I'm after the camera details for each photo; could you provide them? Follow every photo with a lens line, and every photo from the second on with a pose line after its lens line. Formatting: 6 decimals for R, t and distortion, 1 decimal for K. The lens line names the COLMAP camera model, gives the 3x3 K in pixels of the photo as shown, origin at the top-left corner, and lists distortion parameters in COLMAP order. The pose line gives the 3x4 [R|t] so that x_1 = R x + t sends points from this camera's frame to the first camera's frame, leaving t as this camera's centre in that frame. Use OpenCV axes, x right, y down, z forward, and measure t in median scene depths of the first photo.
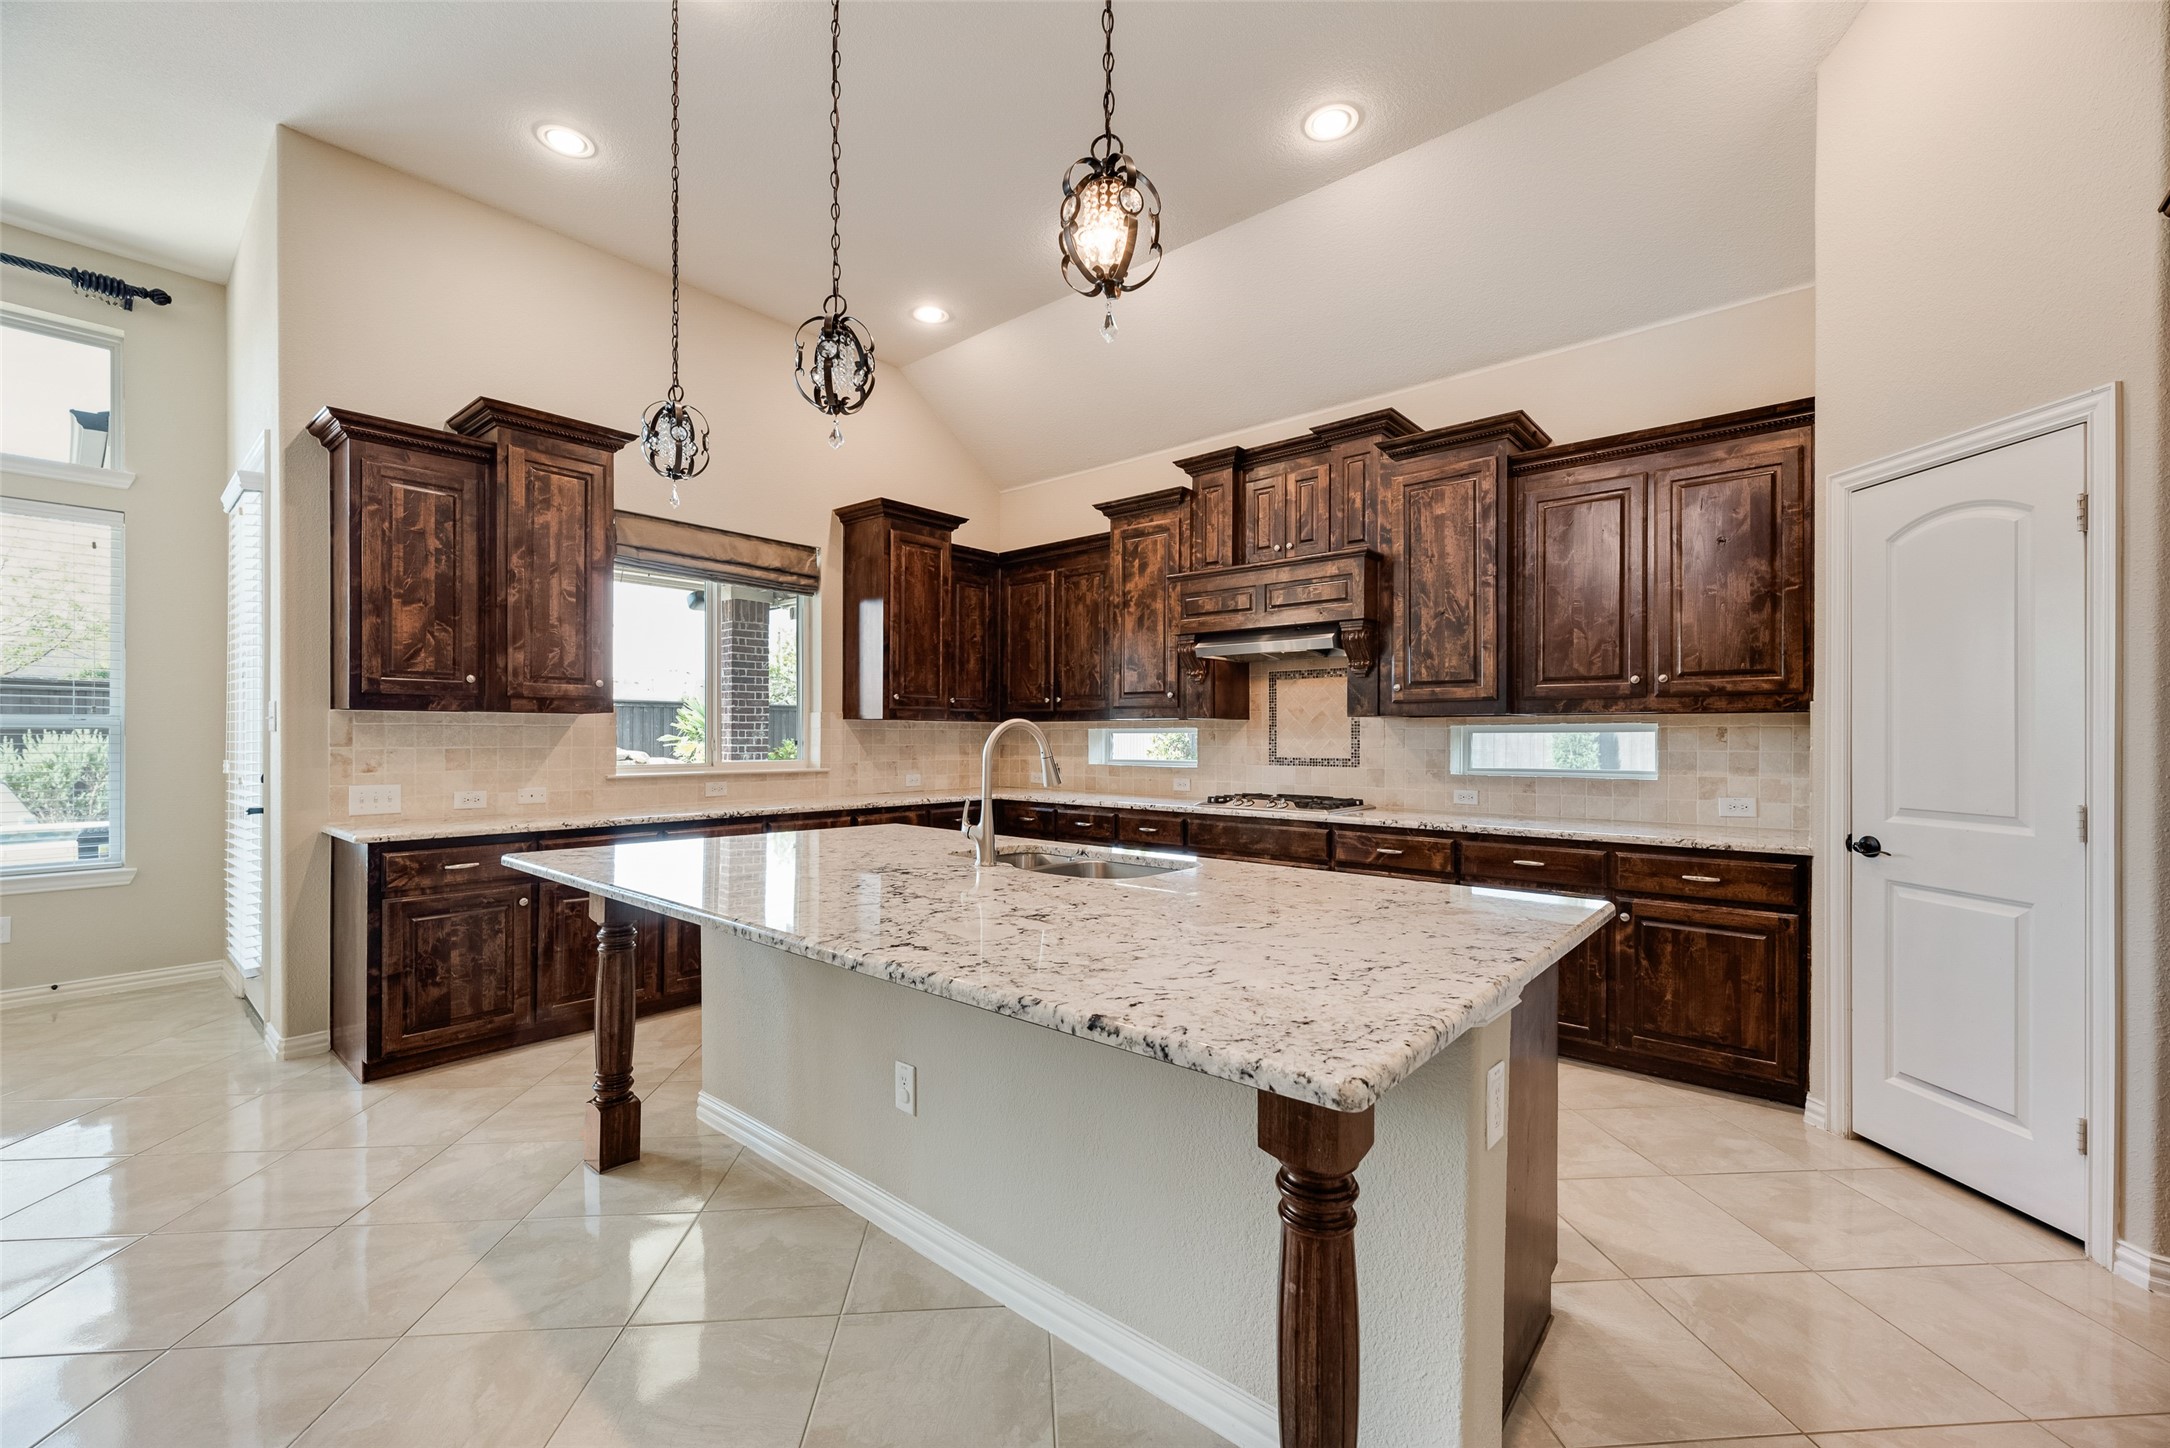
lens RADIAL K [[871.0, 0, 1079.5], [0, 871.0, 729.9], [0, 0, 1]] dist [0.000535, 0.000134]
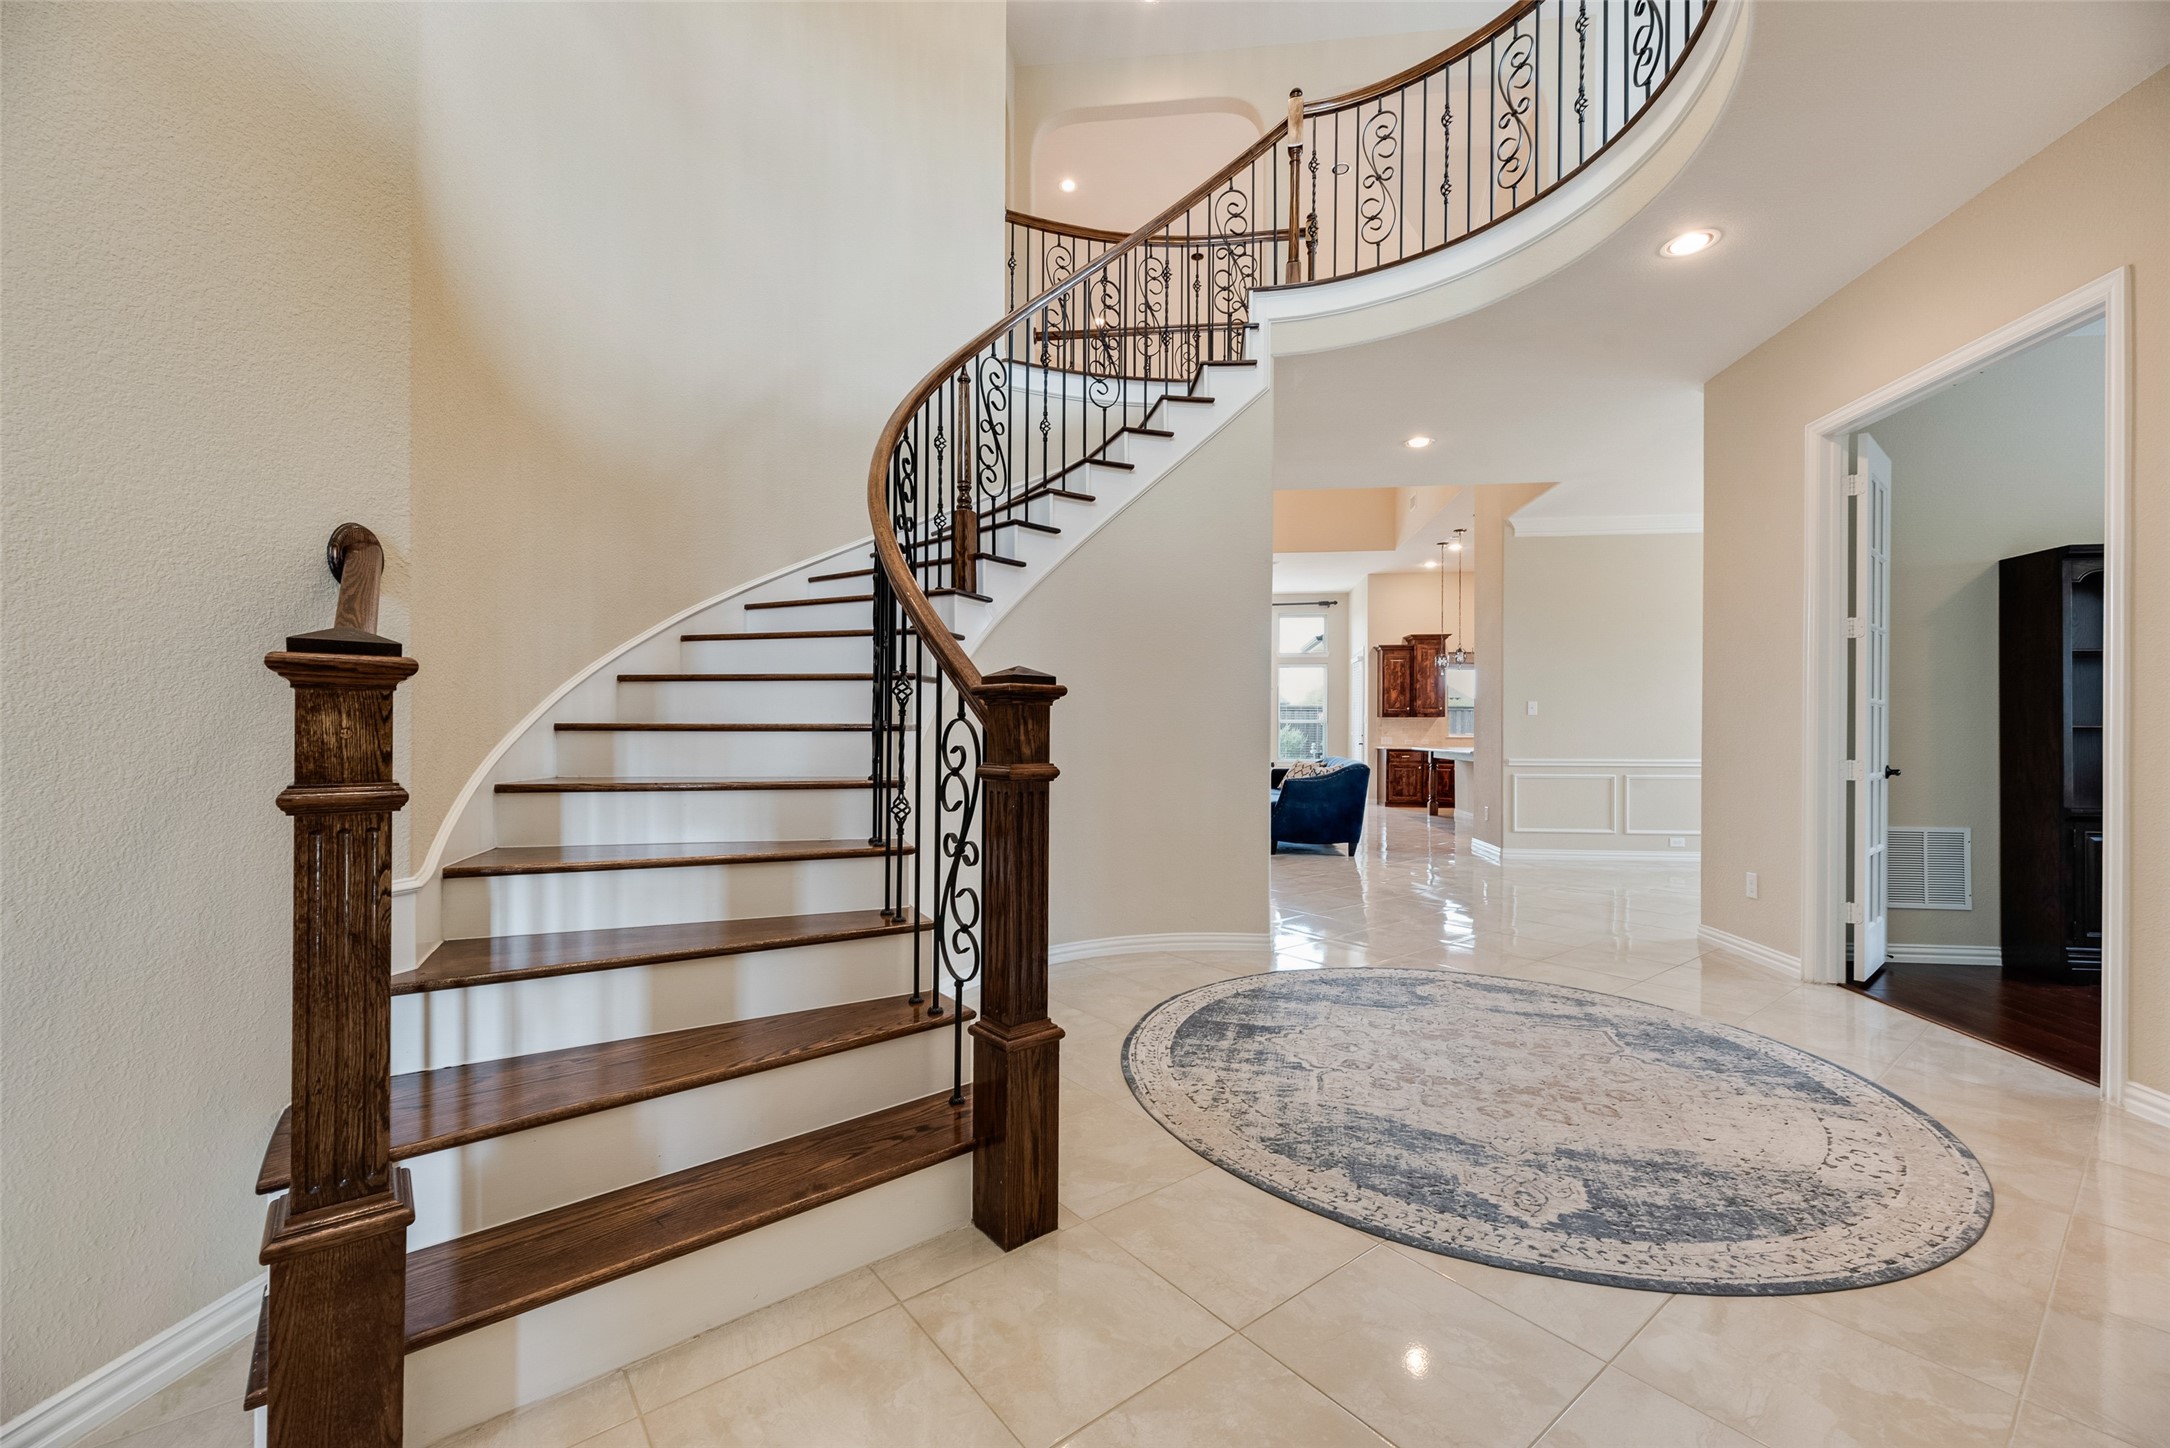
lens RADIAL K [[871.0, 0, 1079.5], [0, 871.0, 729.9], [0, 0, 1]] dist [0.000535, 0.000134]
pose [[0.545347, 0.001441, -0.838209, 1.412836], [-0.001393, 0.999999, 0.000813, 0.026850], [0.838209, 0.000724, 0.545348, -1.883558]]
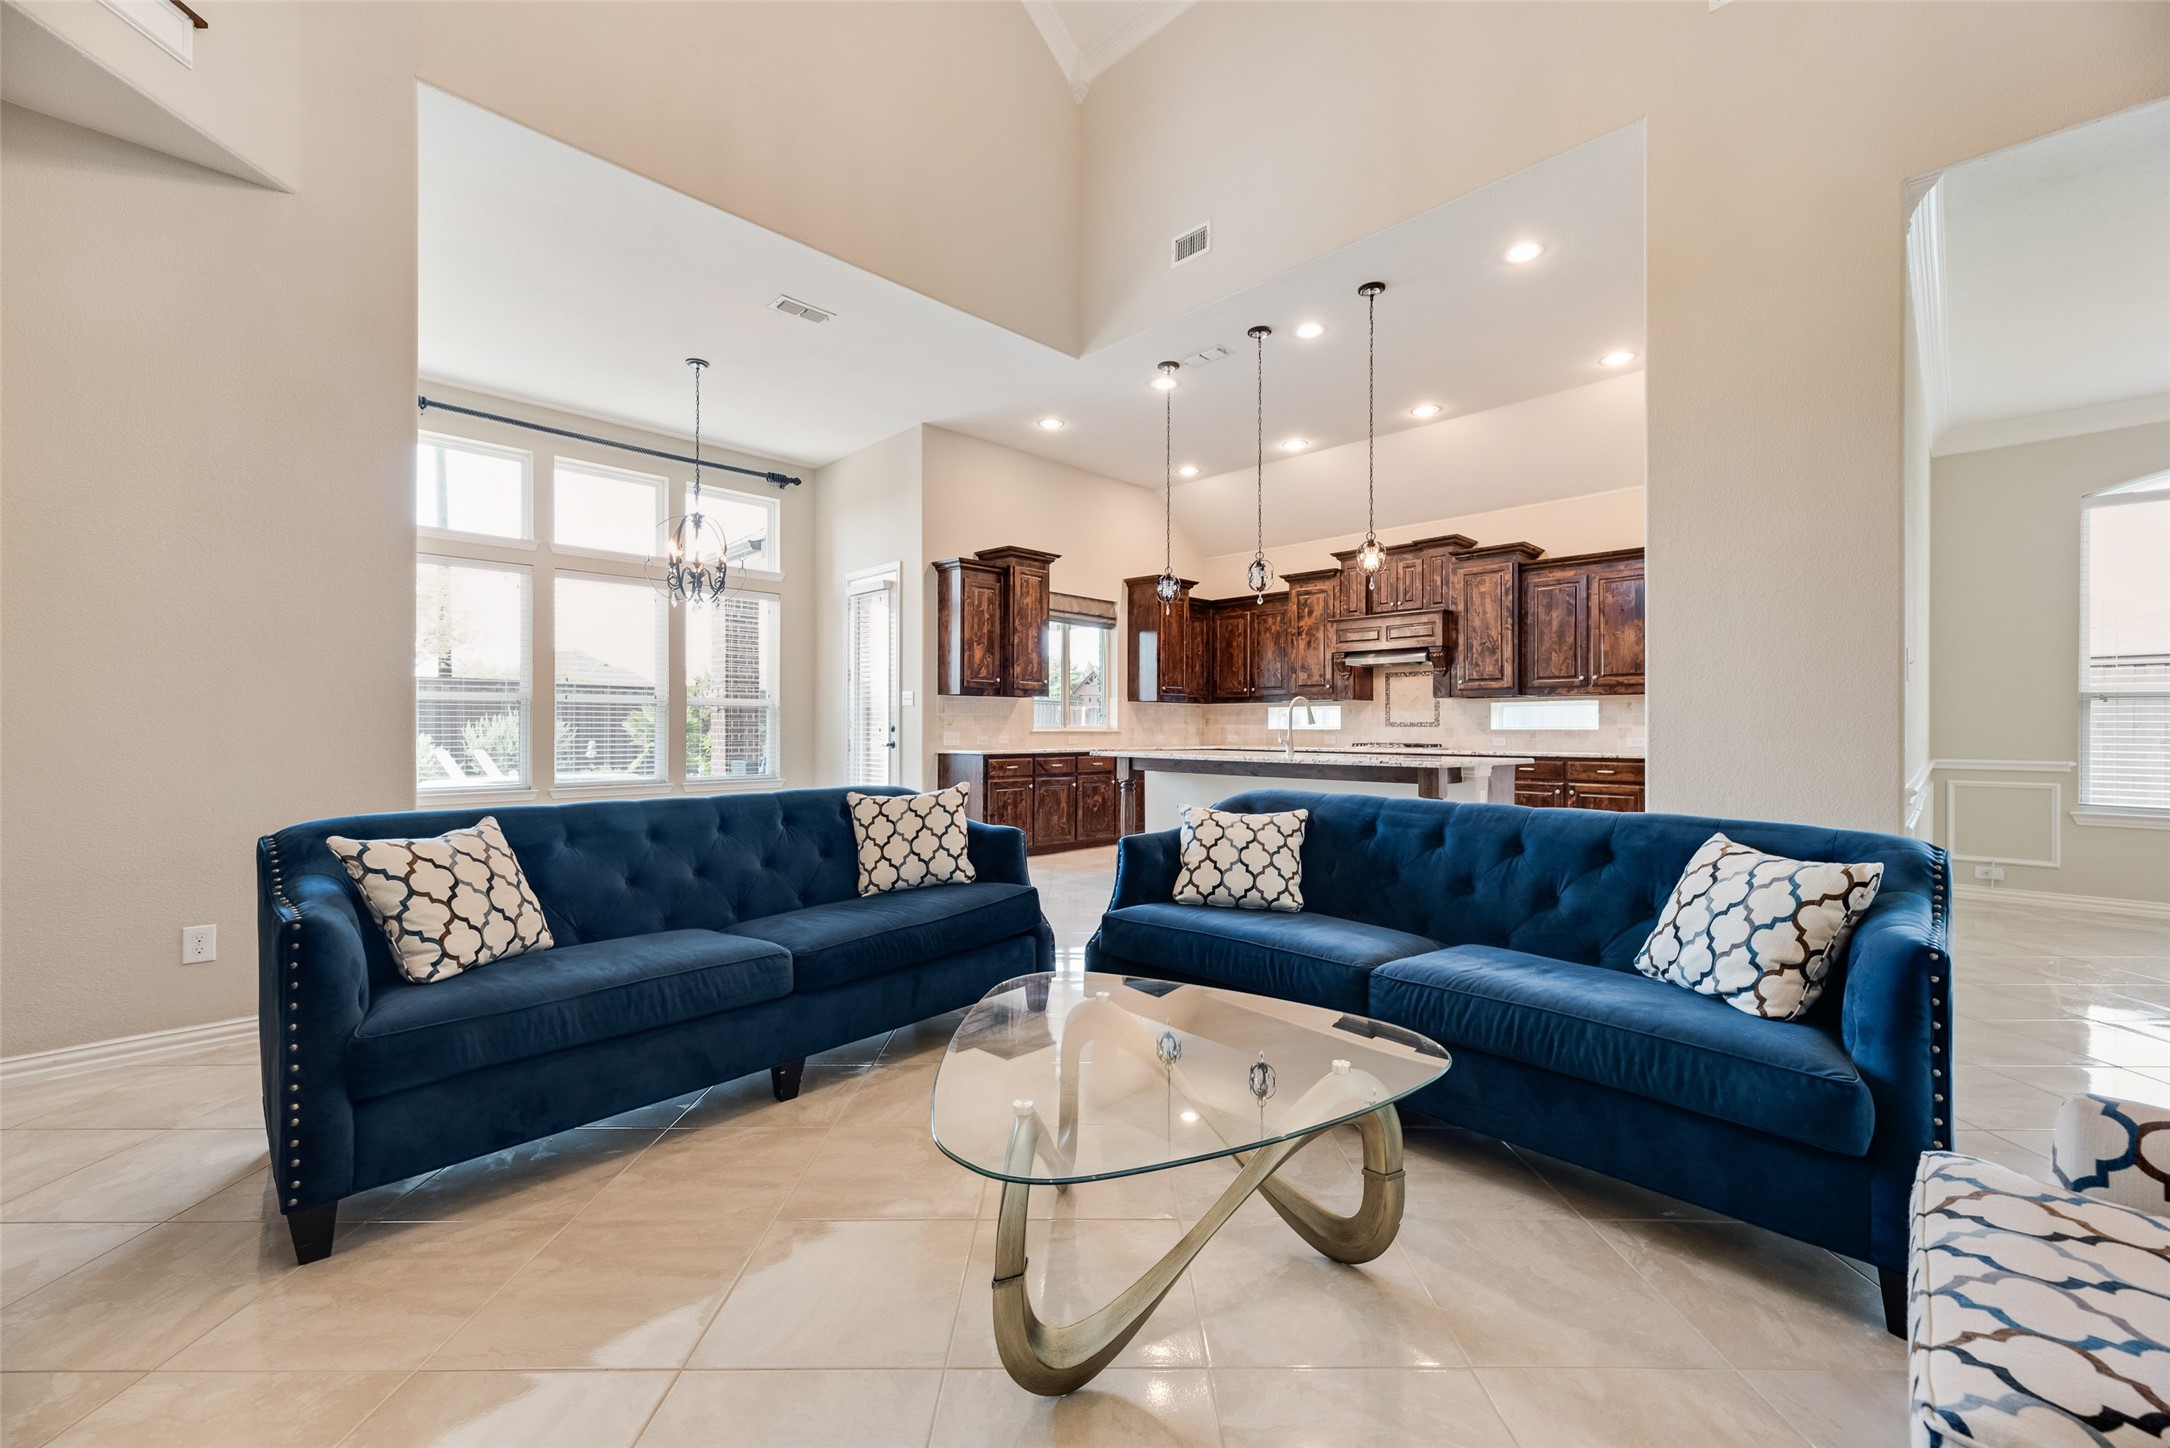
lens RADIAL K [[860.8, 0, 1085.0], [0, 860.8, 724.0], [0, 0, 1]] dist [0.000414, 0.000059]
pose [[0.997197, -0.000785, -0.074823, -0.287455], [0.001009, 0.999995, 0.002958, 0.033509], [0.074820, -0.003025, 0.997192, -0.863804]]
